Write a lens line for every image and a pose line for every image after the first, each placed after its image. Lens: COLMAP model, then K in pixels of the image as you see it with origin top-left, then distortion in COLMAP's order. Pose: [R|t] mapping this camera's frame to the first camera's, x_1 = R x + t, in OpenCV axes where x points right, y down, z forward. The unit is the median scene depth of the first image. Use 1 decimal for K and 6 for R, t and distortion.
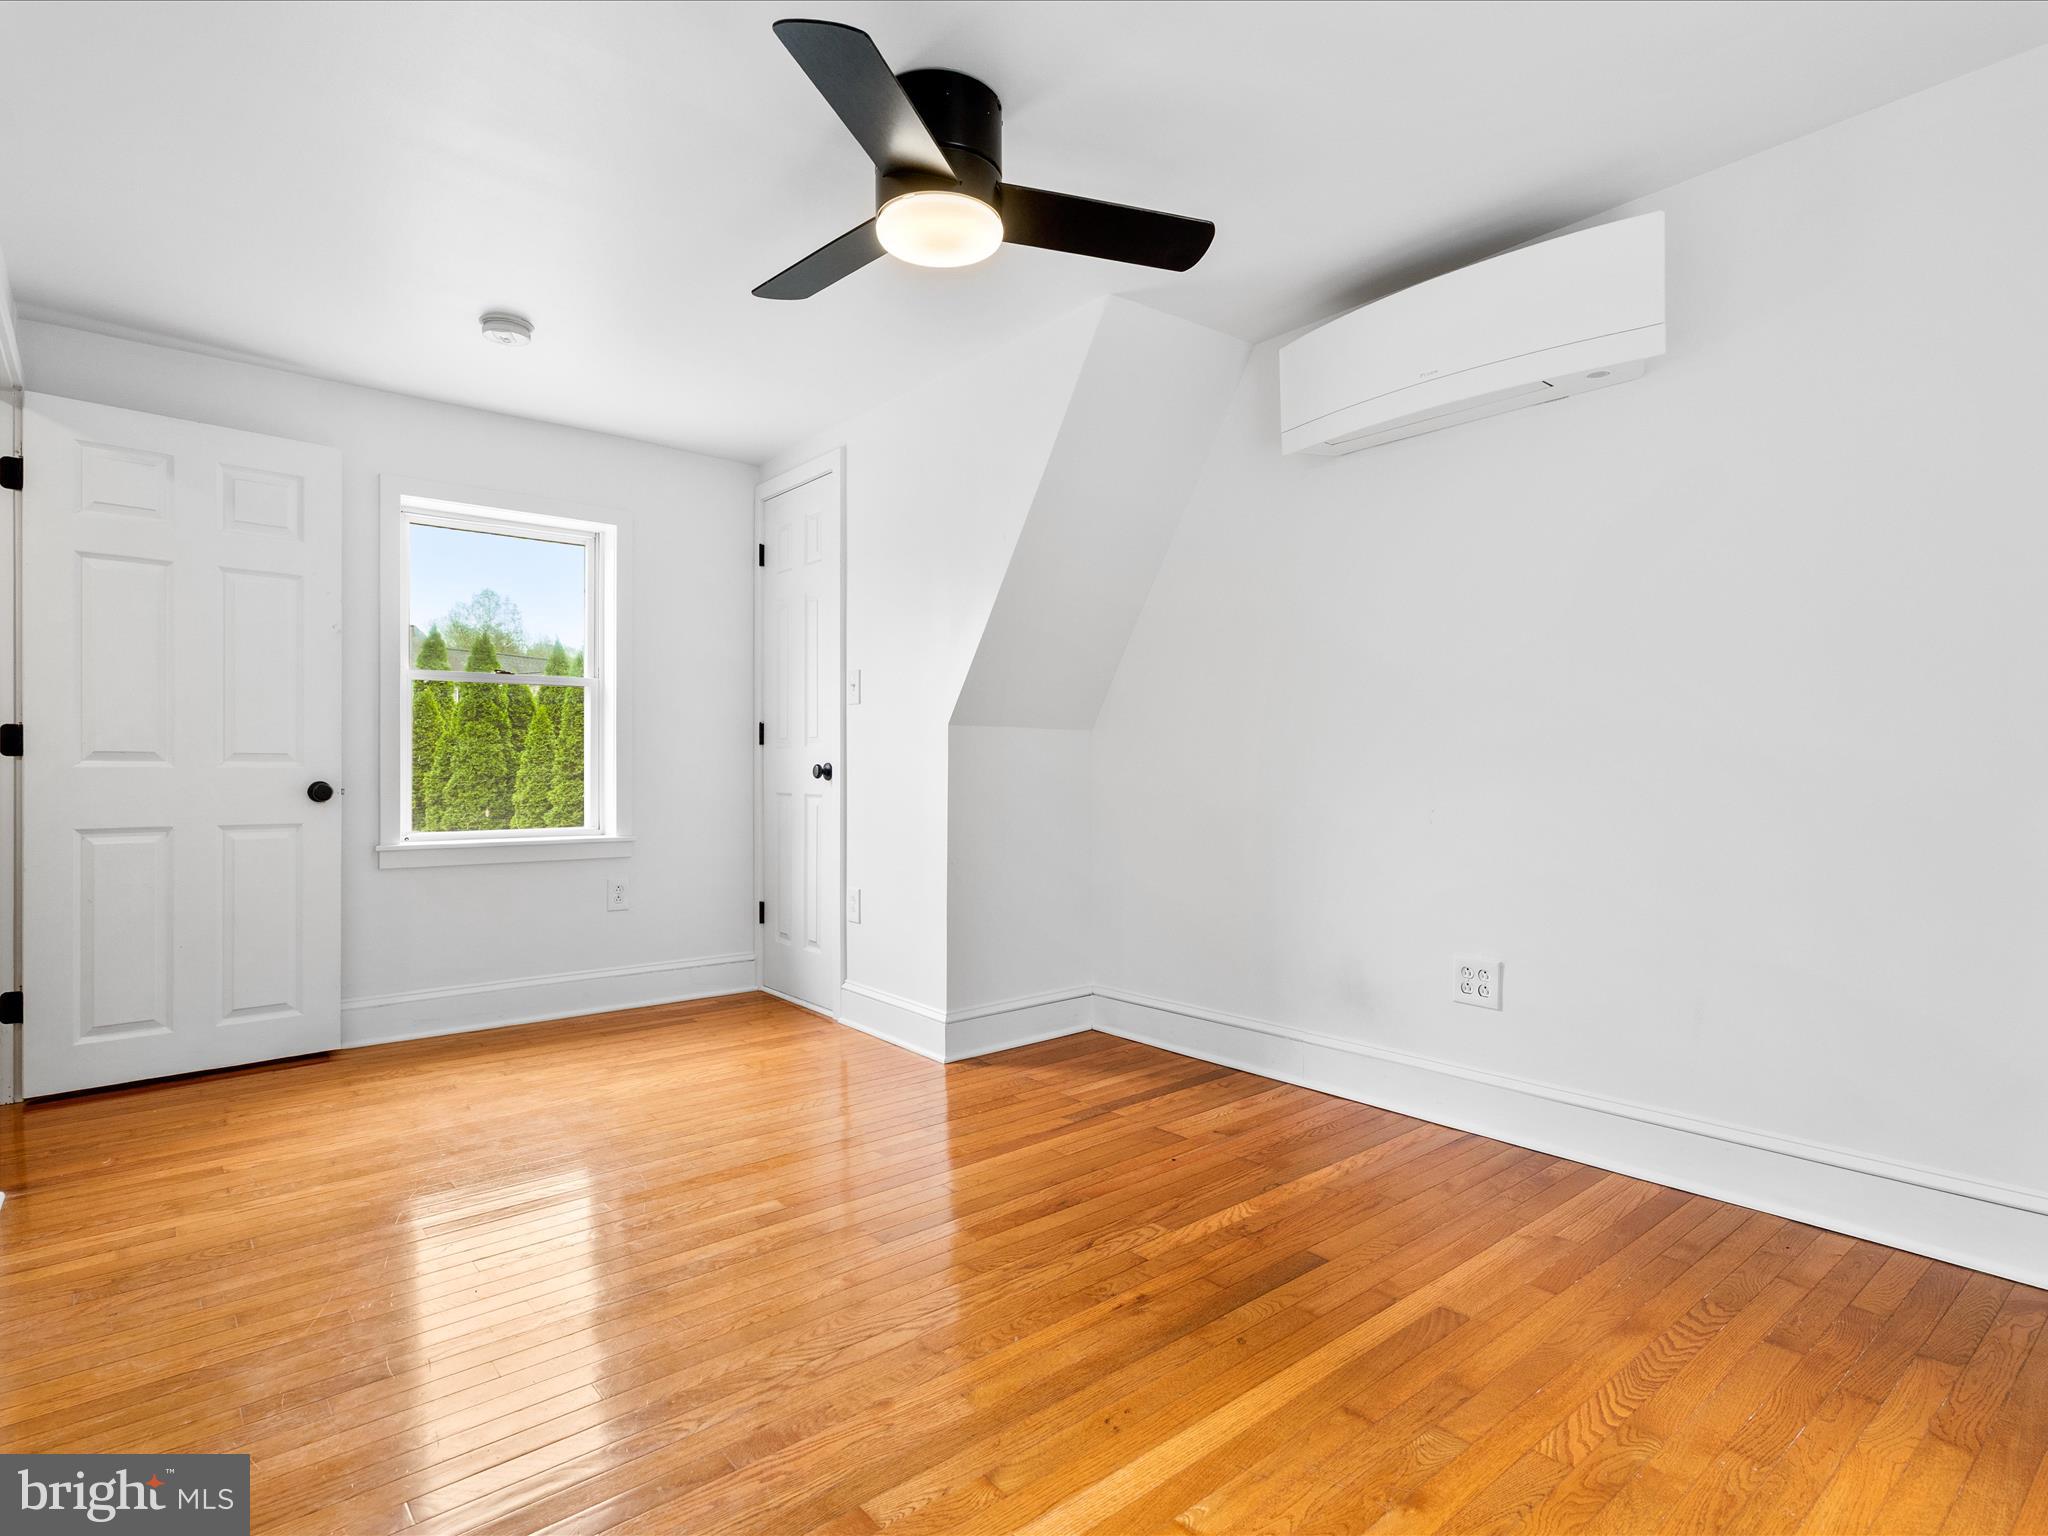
lens RADIAL K [[1079.9, 0, 1020.1], [0, 1079.9, 763.5], [0, 0, 1]] dist [0.003535, 0.001107]
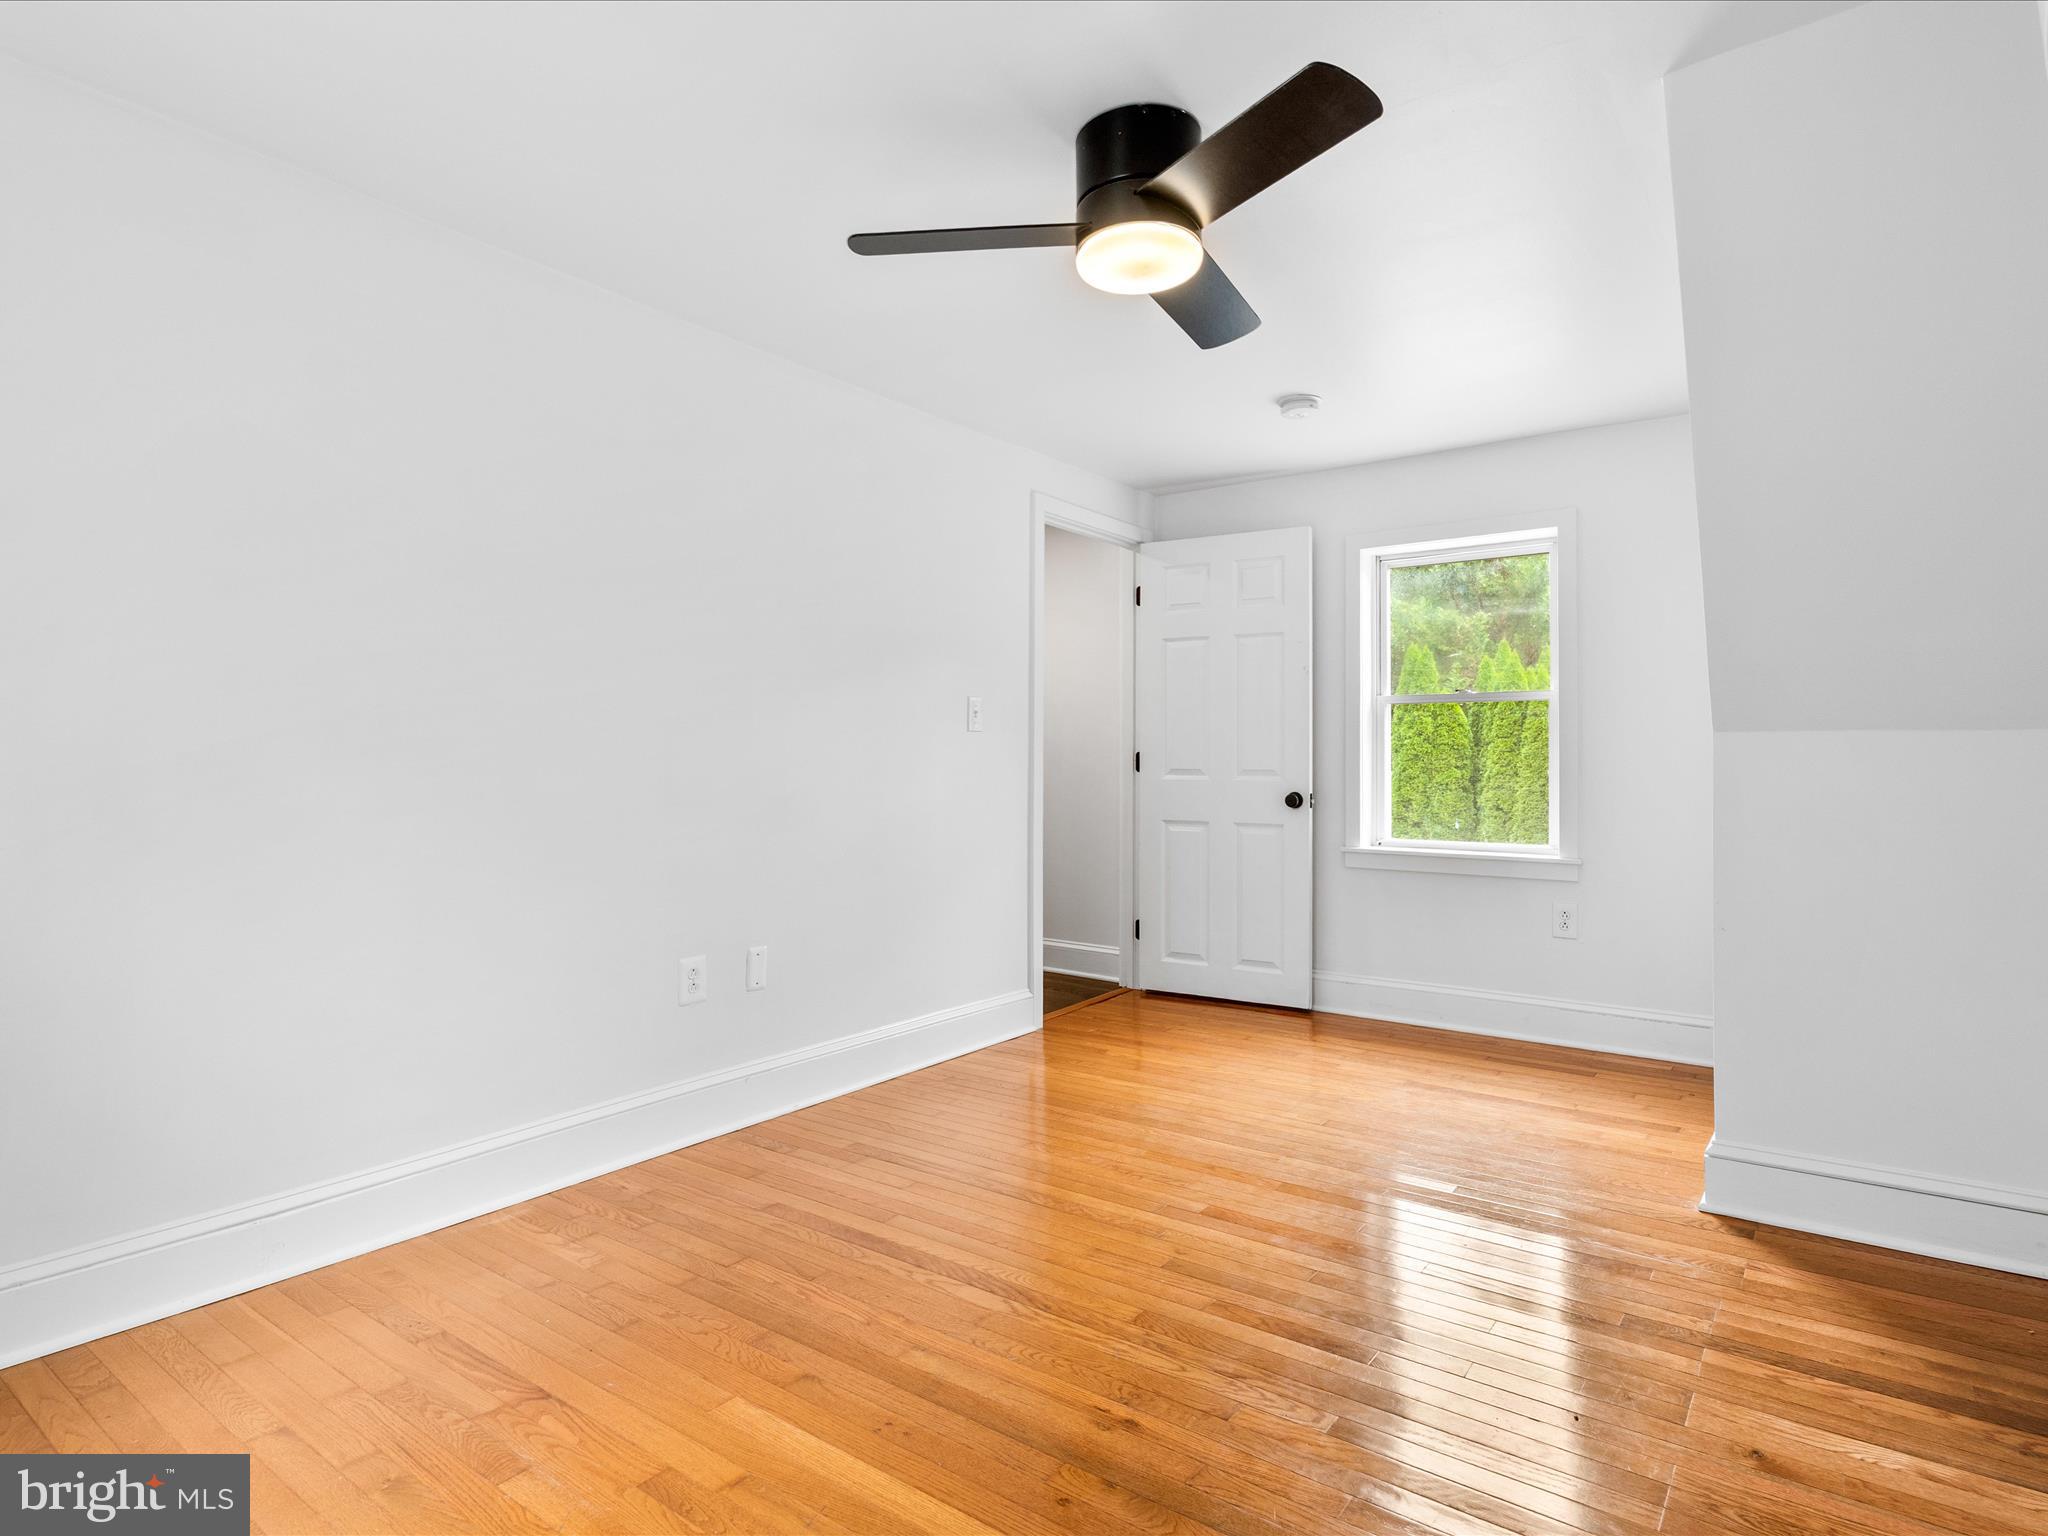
lens RADIAL K [[1079.9, 0, 1020.1], [0, 1079.9, 763.5], [0, 0, 1]] dist [0.003535, 0.001107]
pose [[0.252192, -0.000266, -0.967677, 0.536775], [-0.002516, 0.999996, -0.000930, -0.016520], [0.967674, 0.002669, 0.252191, 0.406235]]
